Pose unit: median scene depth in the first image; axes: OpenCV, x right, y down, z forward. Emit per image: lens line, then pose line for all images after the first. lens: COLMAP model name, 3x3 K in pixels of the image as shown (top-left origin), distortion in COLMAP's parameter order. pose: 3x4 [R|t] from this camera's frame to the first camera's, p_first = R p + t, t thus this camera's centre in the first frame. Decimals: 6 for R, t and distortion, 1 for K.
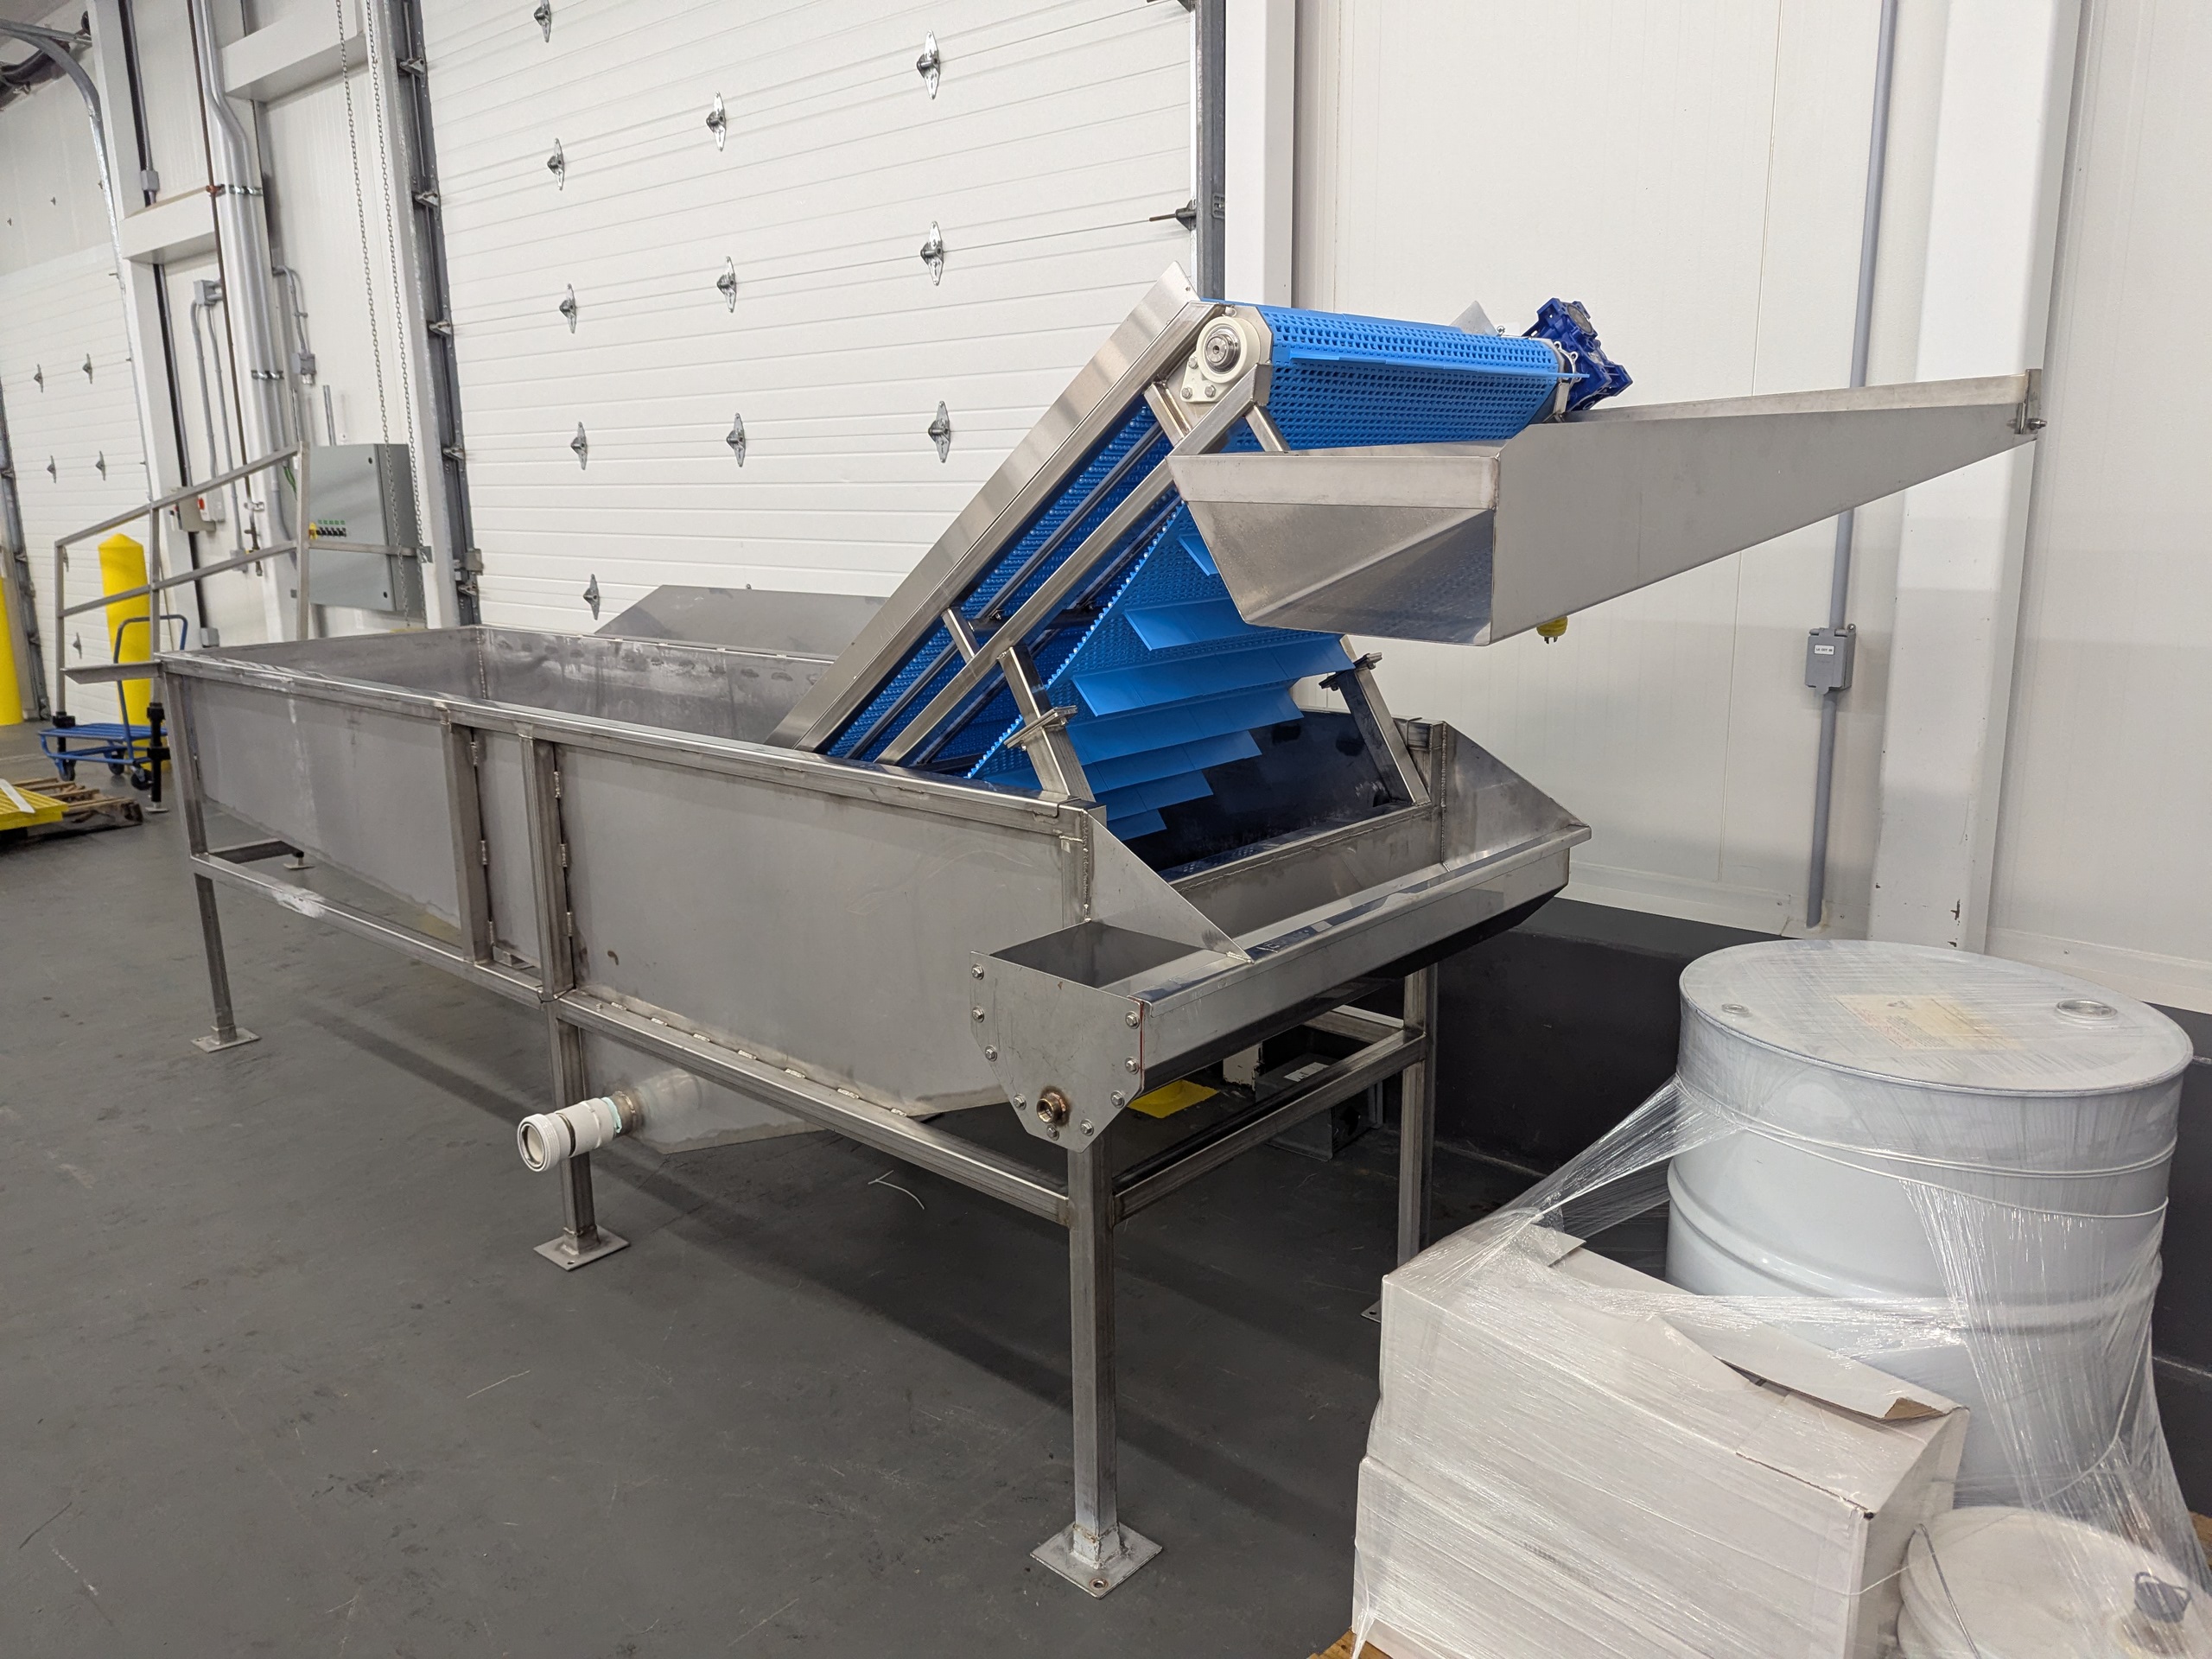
lens RADIAL K [[1585.1, 0, 1106.0], [0, 1585.1, 829.5], [0, 0, 1]] dist [0.000102, -0.000746]
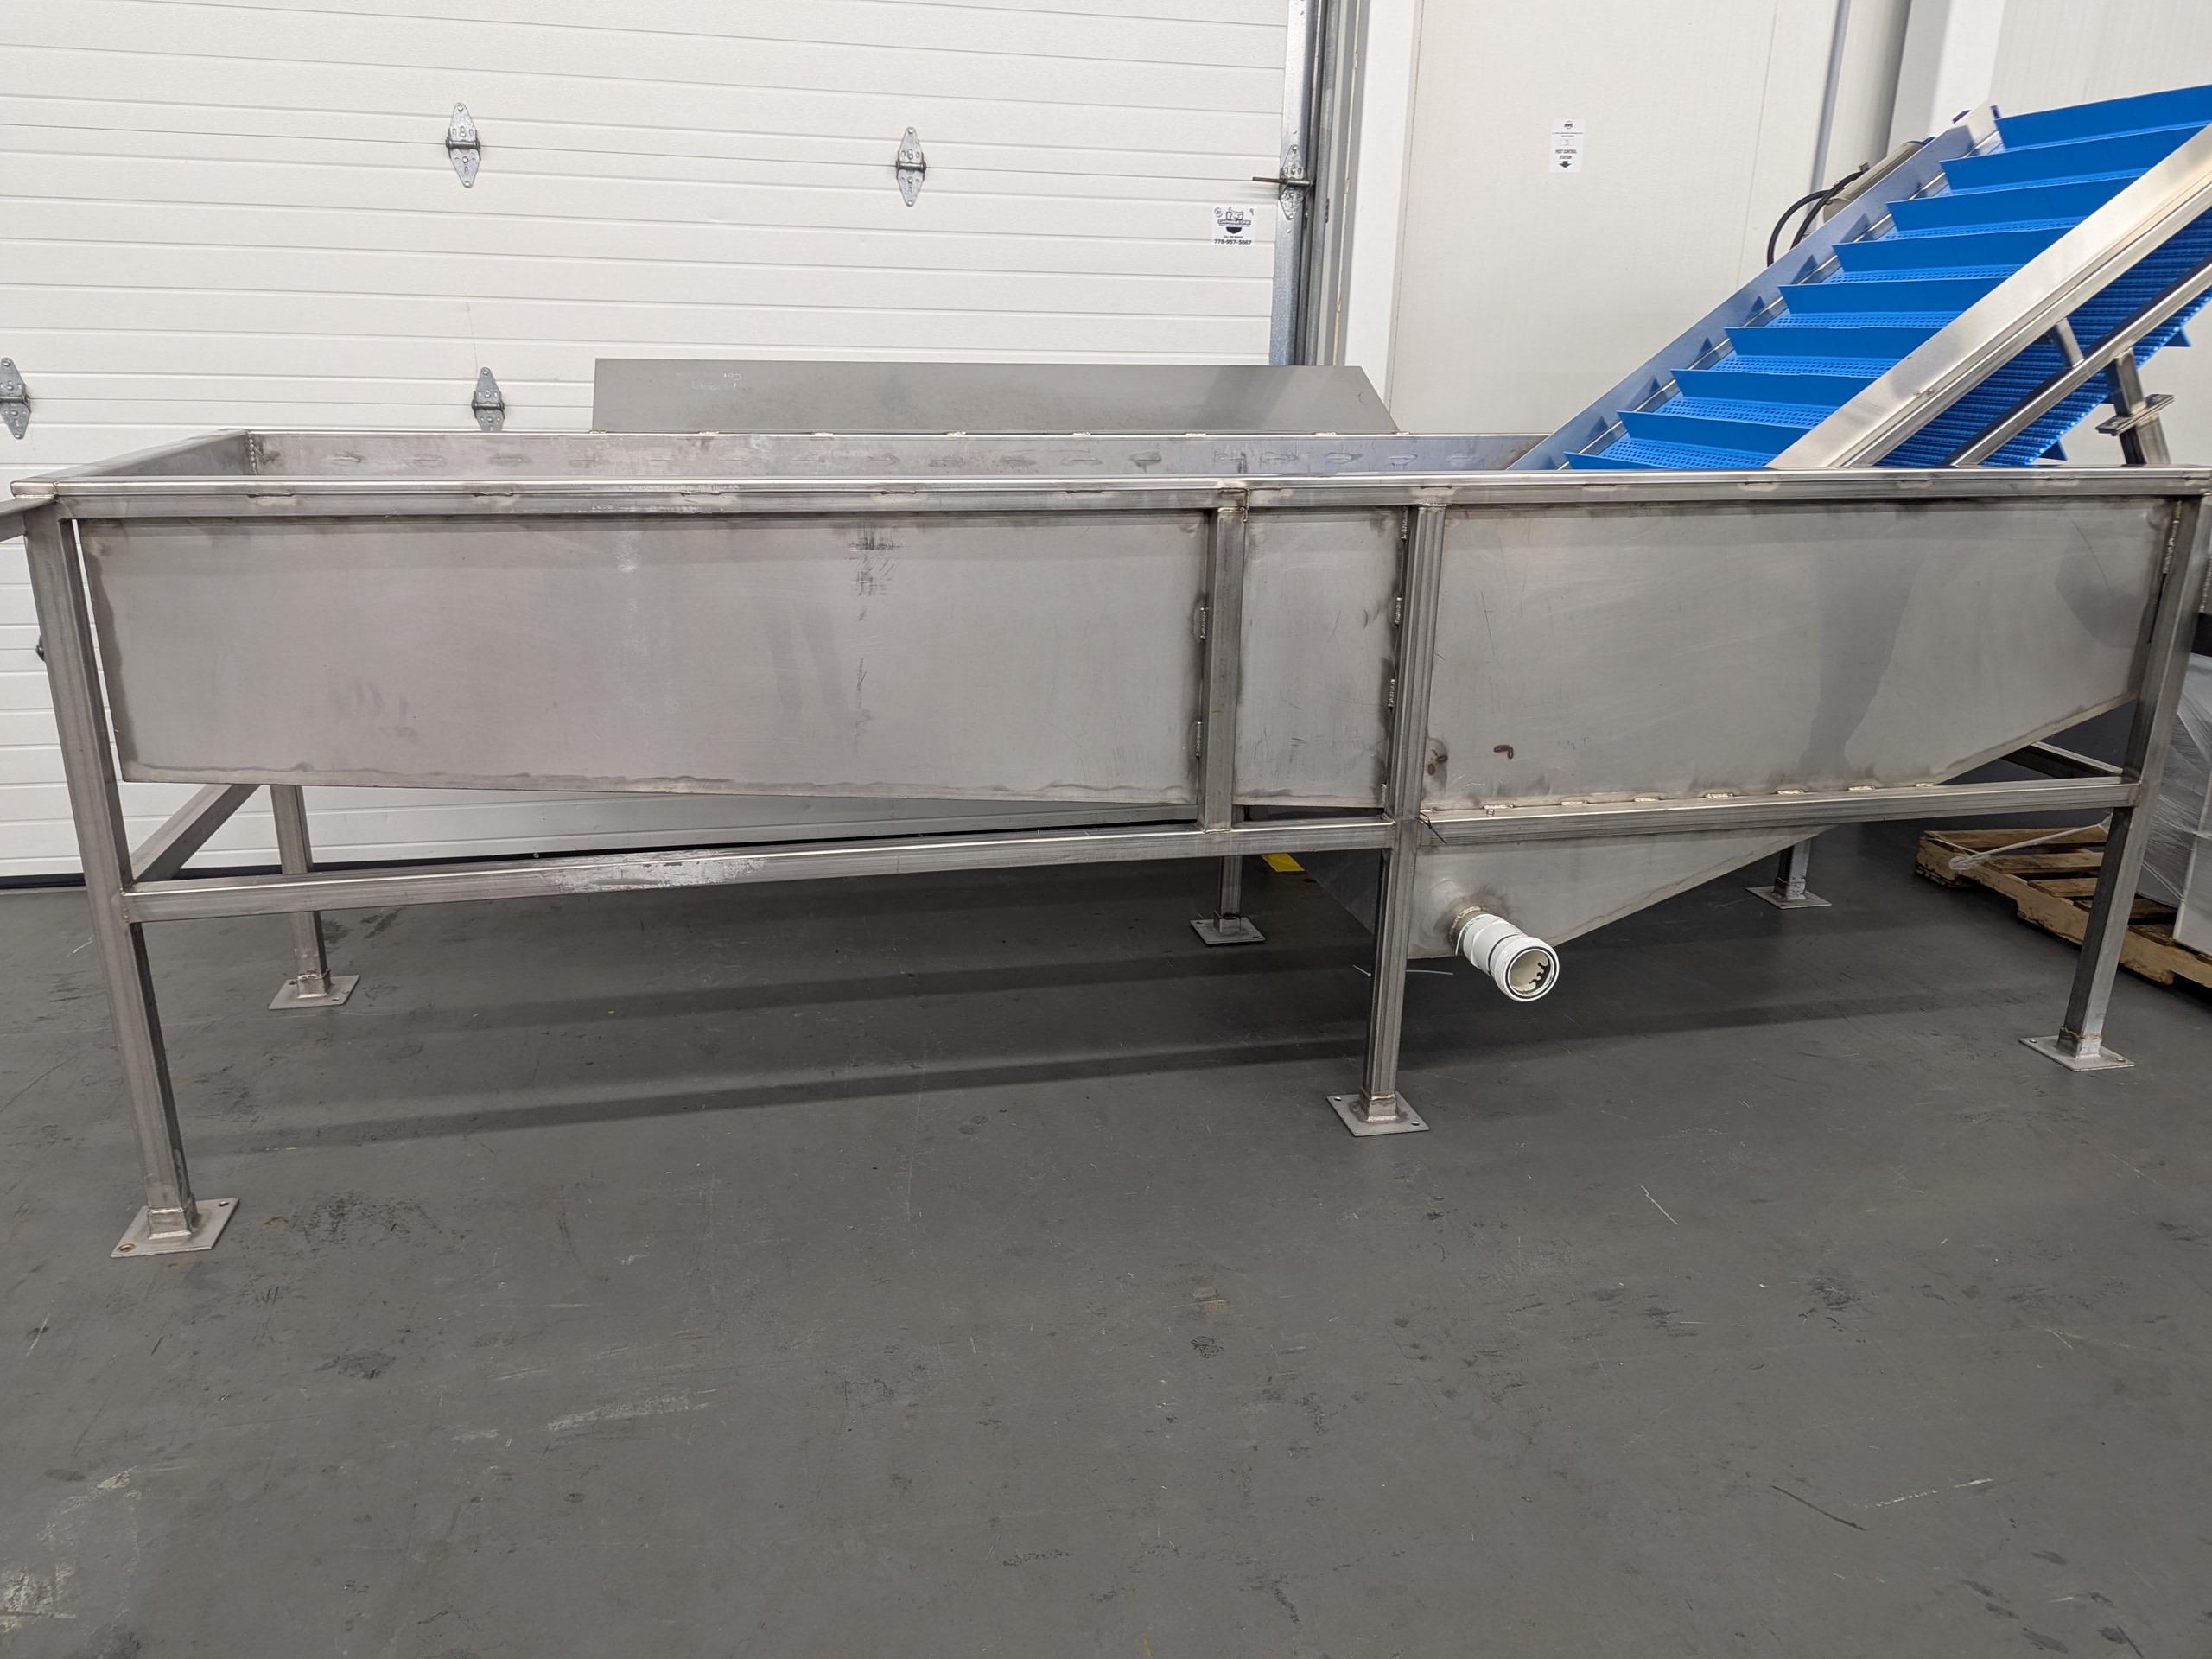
lens RADIAL K [[1587.0, 0, 1106.0], [0, 1587.0, 829.5], [0, 0, 1]] dist [0.041847, -0.000407]
pose [[0.580386, -0.221574, 0.783618, -0.971181], [0.149933, 0.974897, 0.164611, -0.048187], [-0.800420, 0.021952, 0.599038, 0.544452]]
